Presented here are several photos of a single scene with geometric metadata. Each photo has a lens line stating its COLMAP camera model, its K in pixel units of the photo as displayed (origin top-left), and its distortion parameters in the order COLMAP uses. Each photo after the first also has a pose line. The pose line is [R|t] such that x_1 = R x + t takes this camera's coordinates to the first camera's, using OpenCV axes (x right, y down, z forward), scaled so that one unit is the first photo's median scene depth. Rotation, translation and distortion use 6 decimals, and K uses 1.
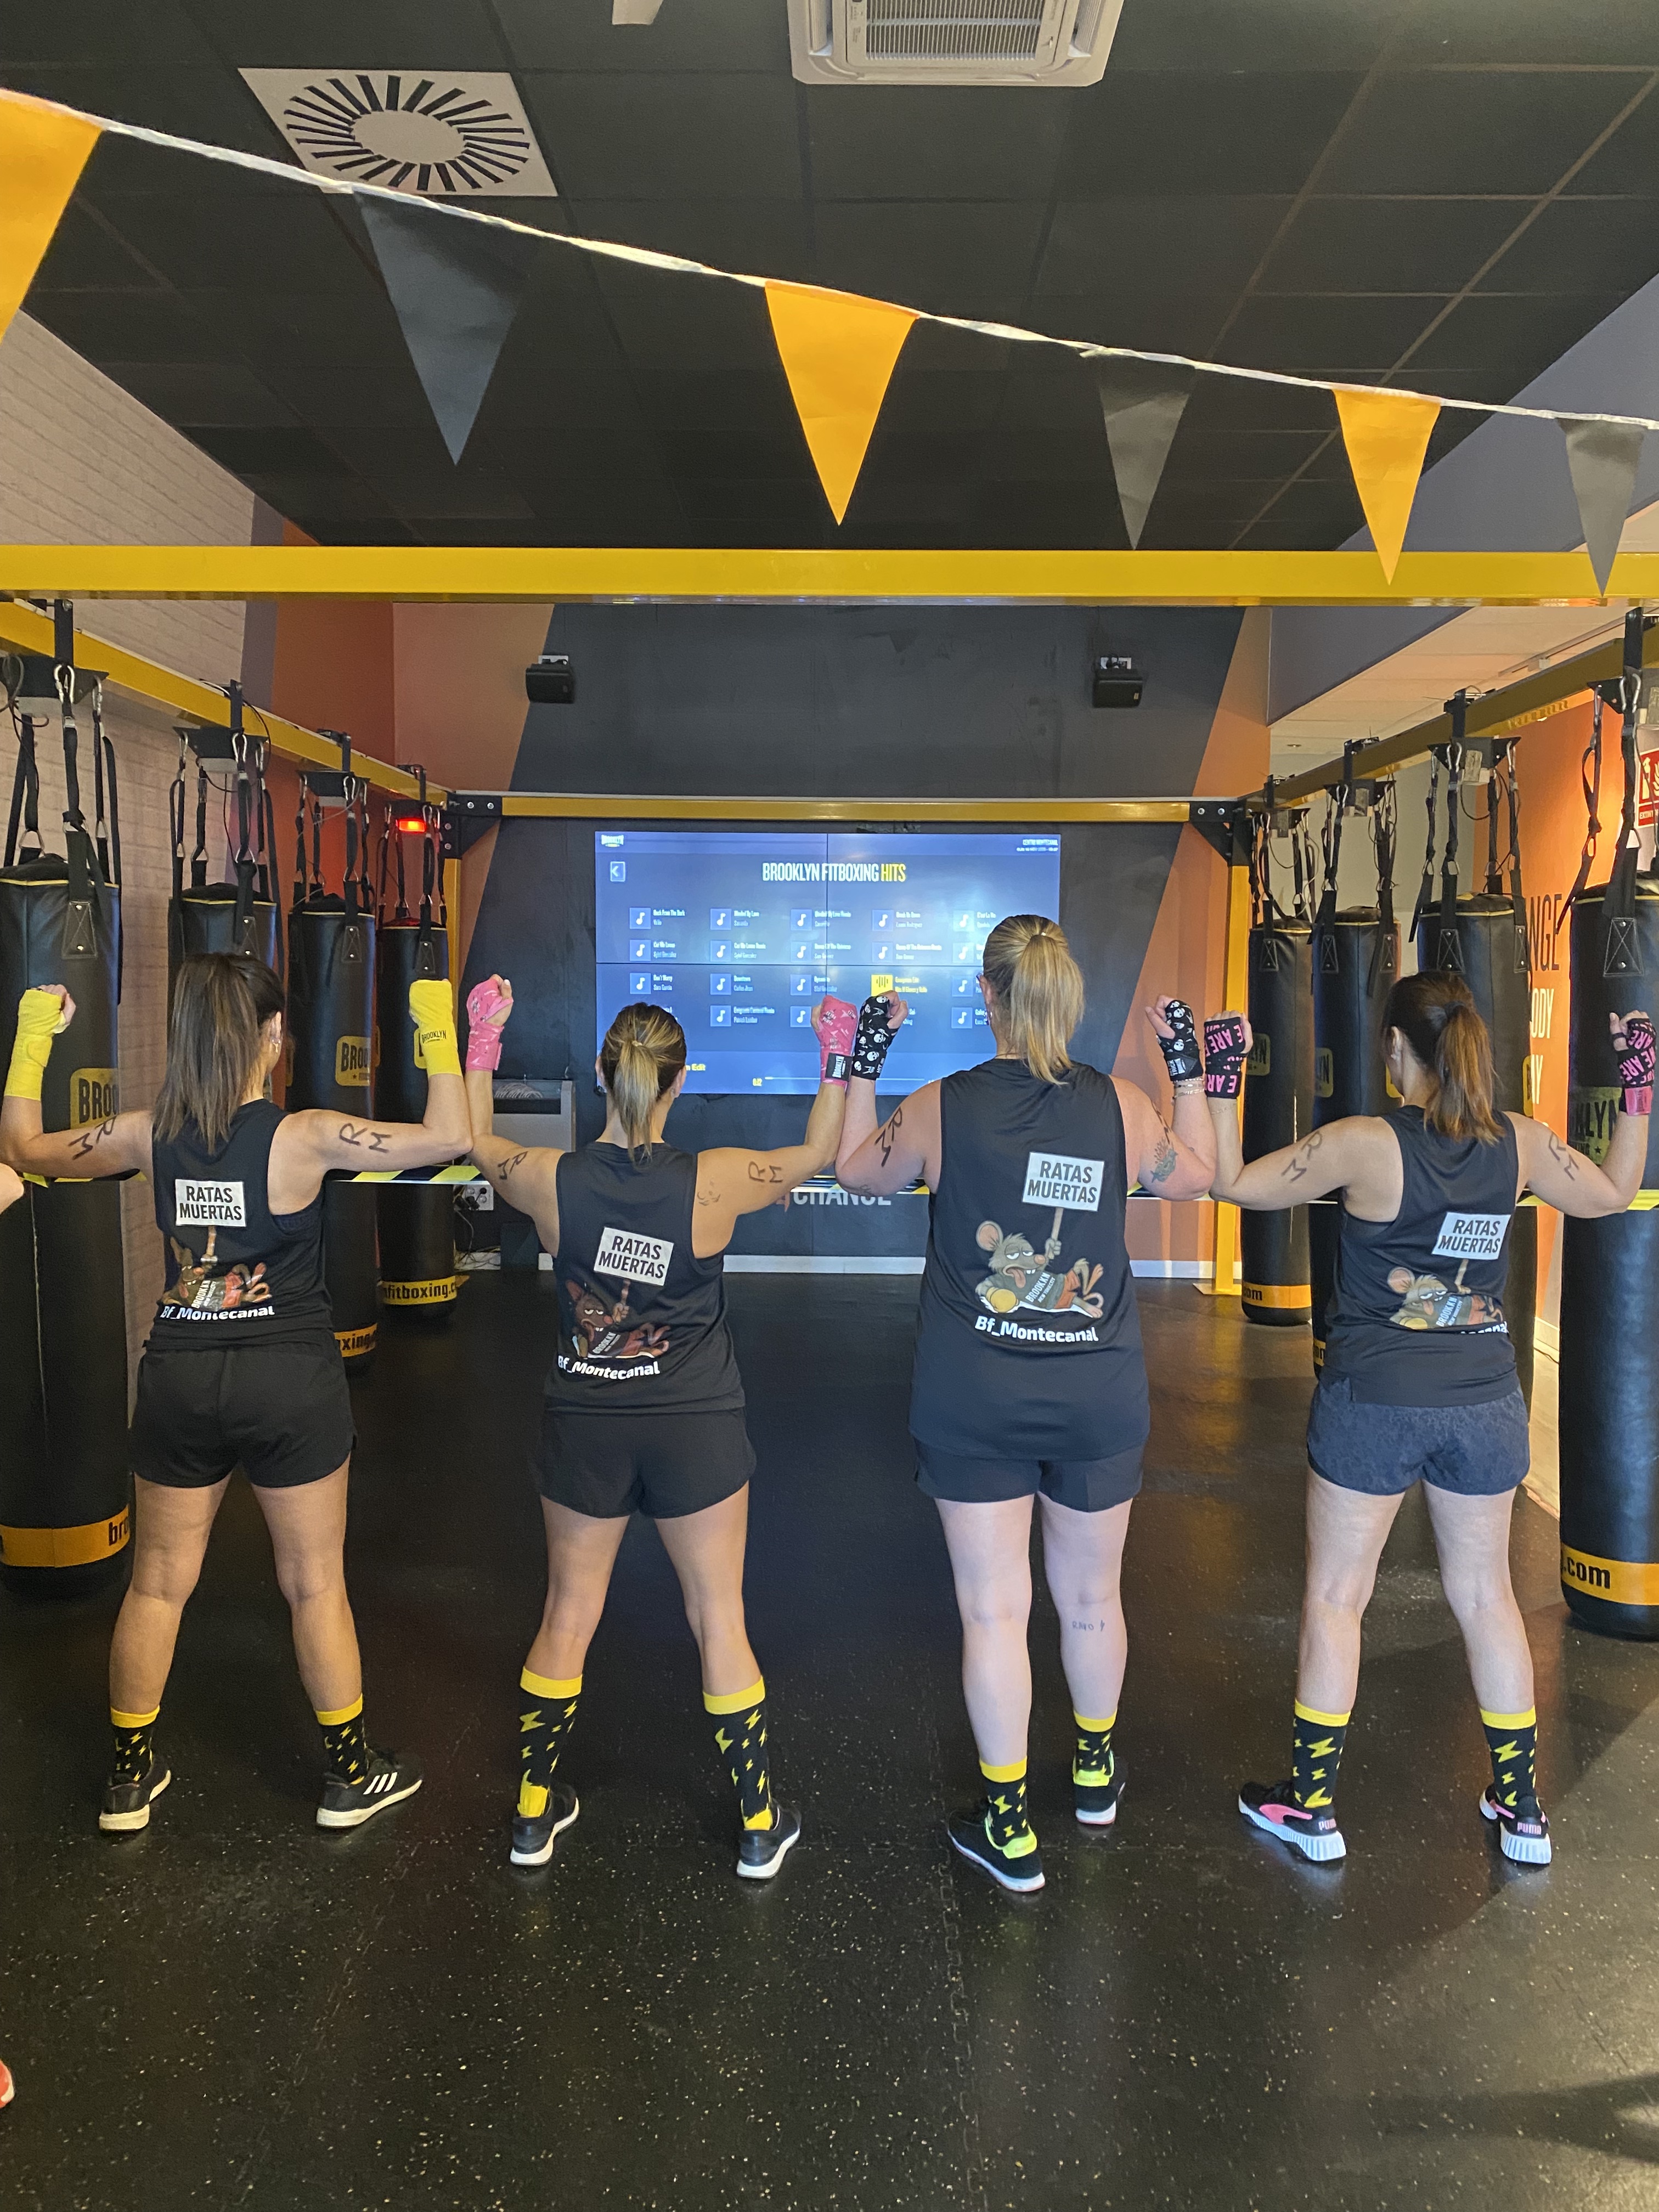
lens RADIAL K [[1746.3, 0, 833.1], [0, 1746.3, 1095.1], [0, 0, 1]] dist [0.025588, -0.040667]
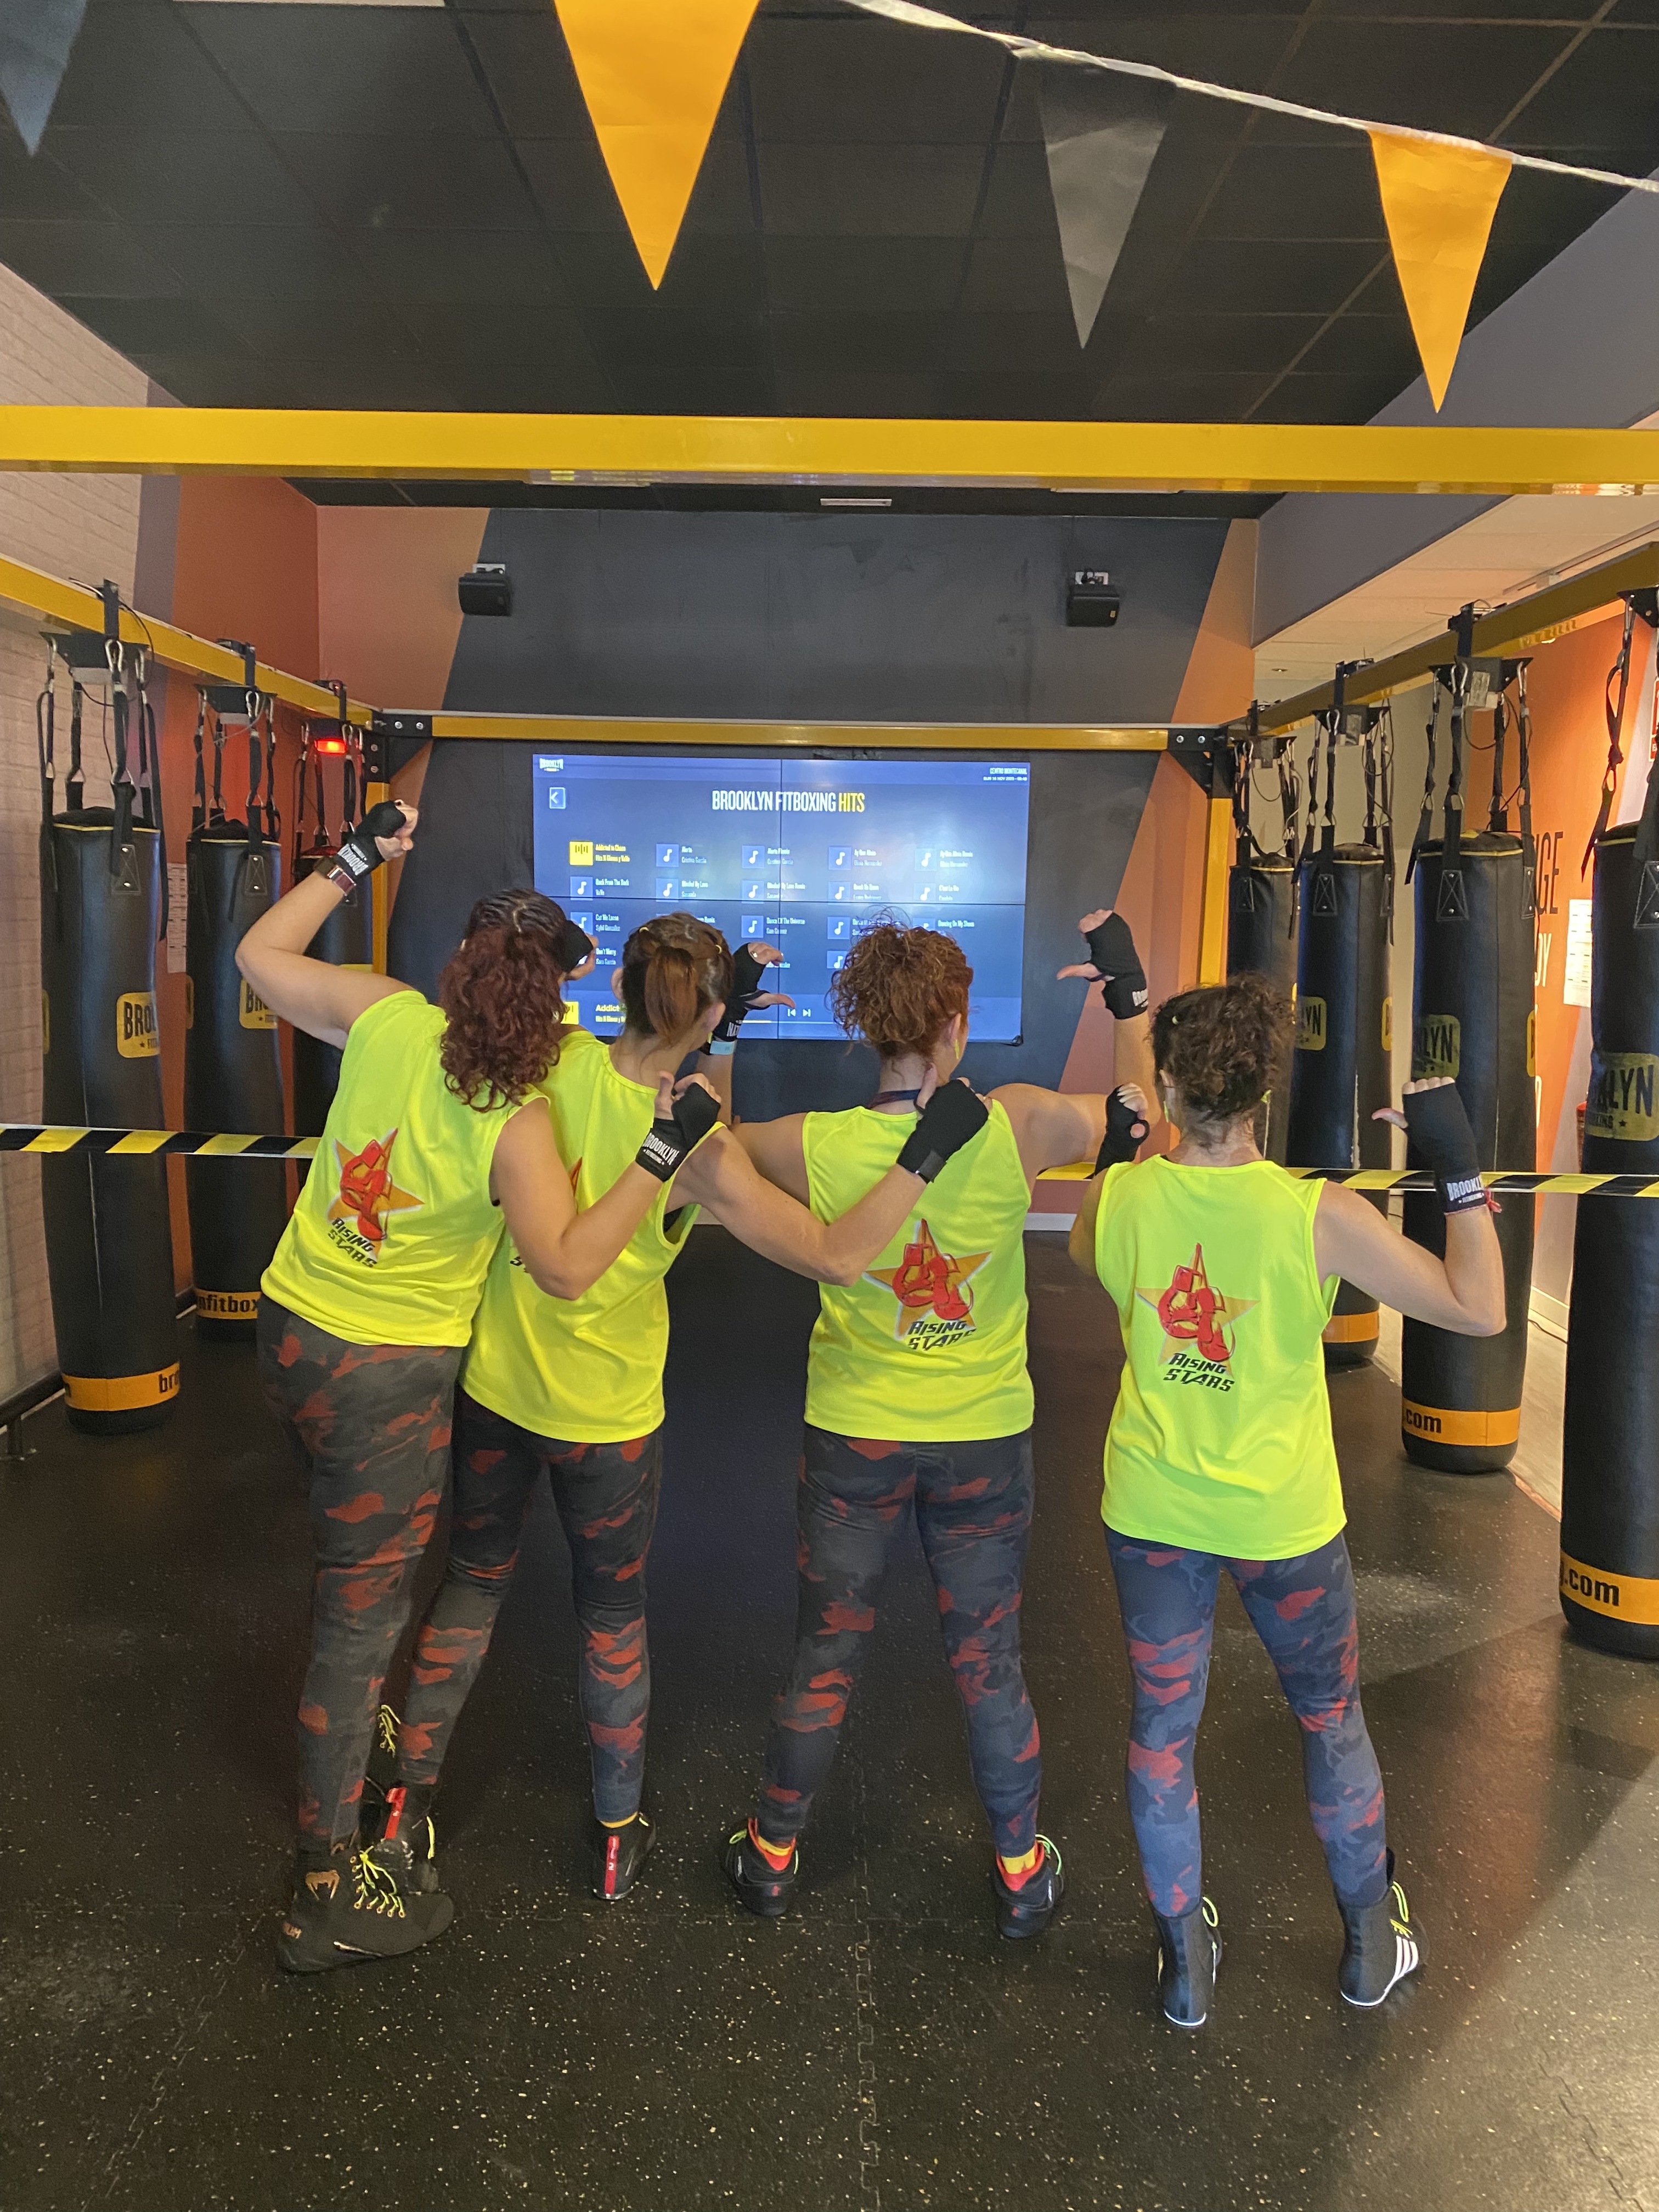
lens RADIAL K [[1706.7, 0, 829.5], [0, 1706.7, 1106.0], [0, 0, 1]] dist [0.007492, -0.006635]
pose [[0.999941, 0.007669, 0.007683, 0.020639], [-0.008040, 0.998746, 0.049417, -0.011668], [-0.007295, -0.049476, 0.998749, 0.093725]]
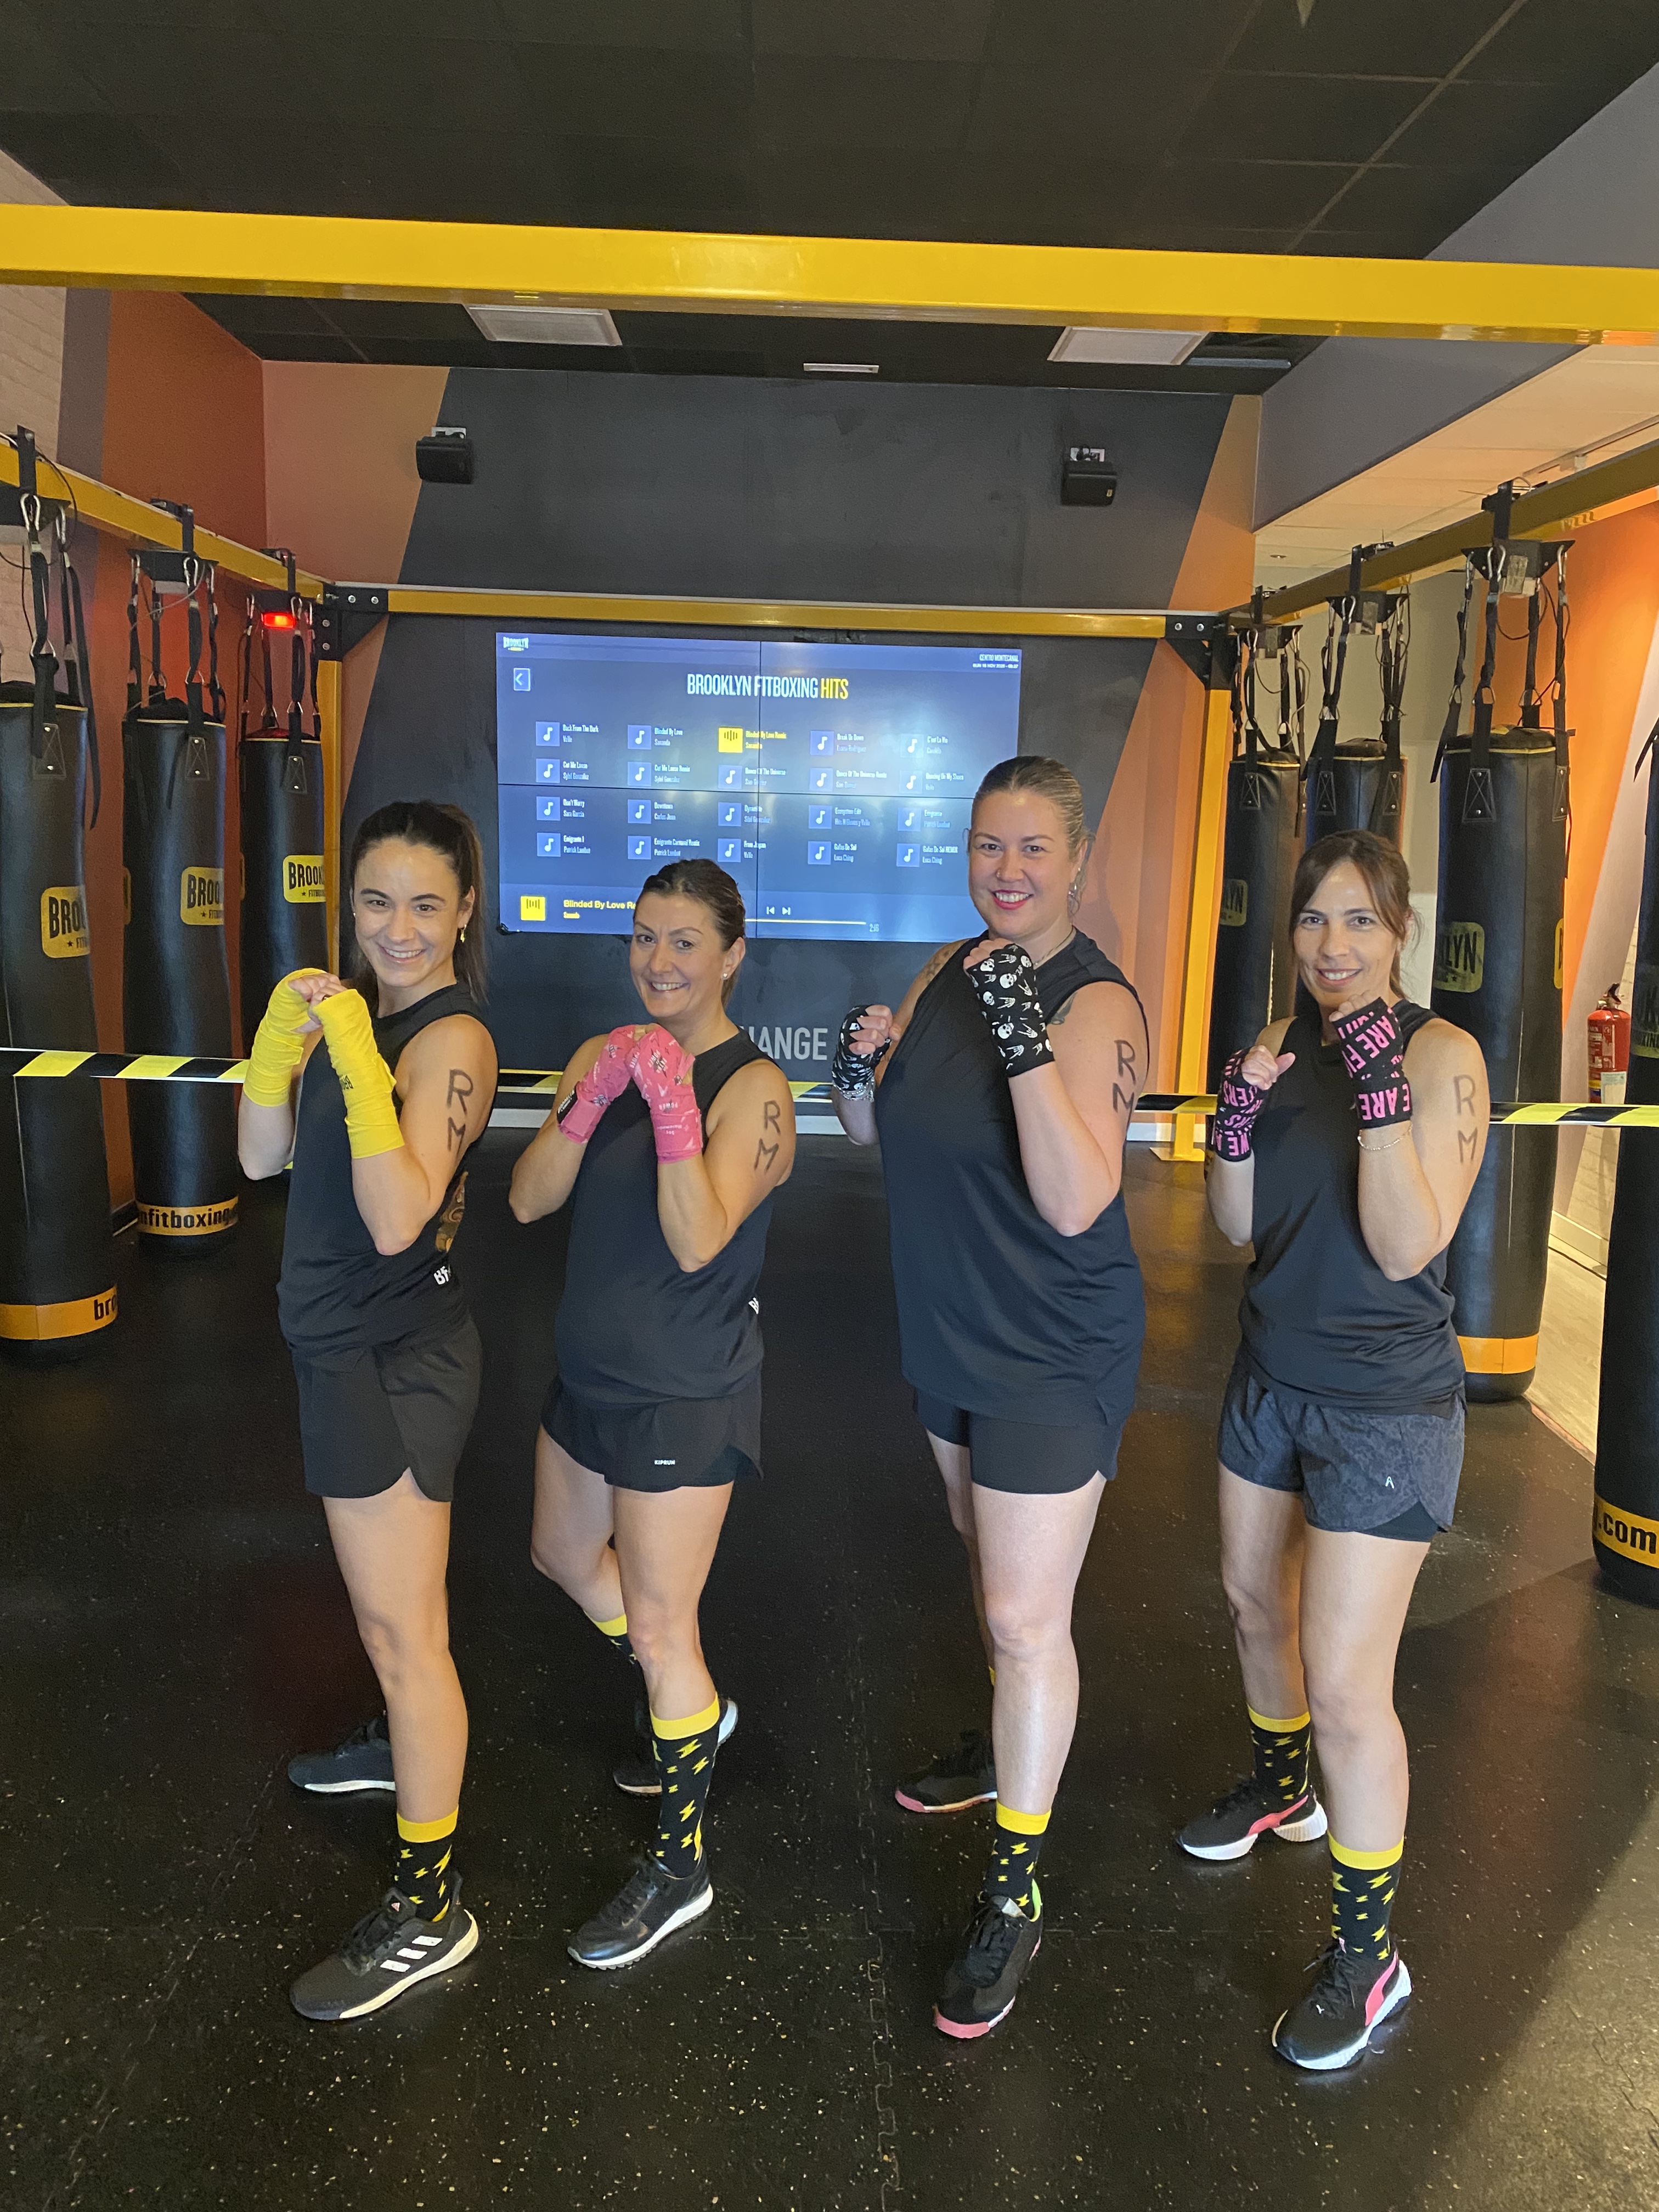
lens RADIAL K [[1675.7, 0, 854.6], [0, 1675.7, 1062.4], [0, 0, 1]] dist [0.006560, -0.005209]
pose [[0.998763, 0.011806, 0.048295, 0.007227], [-0.016130, 0.995799, 0.090134, -0.017636], [-0.047028, -0.090802, 0.994758, 0.158853]]
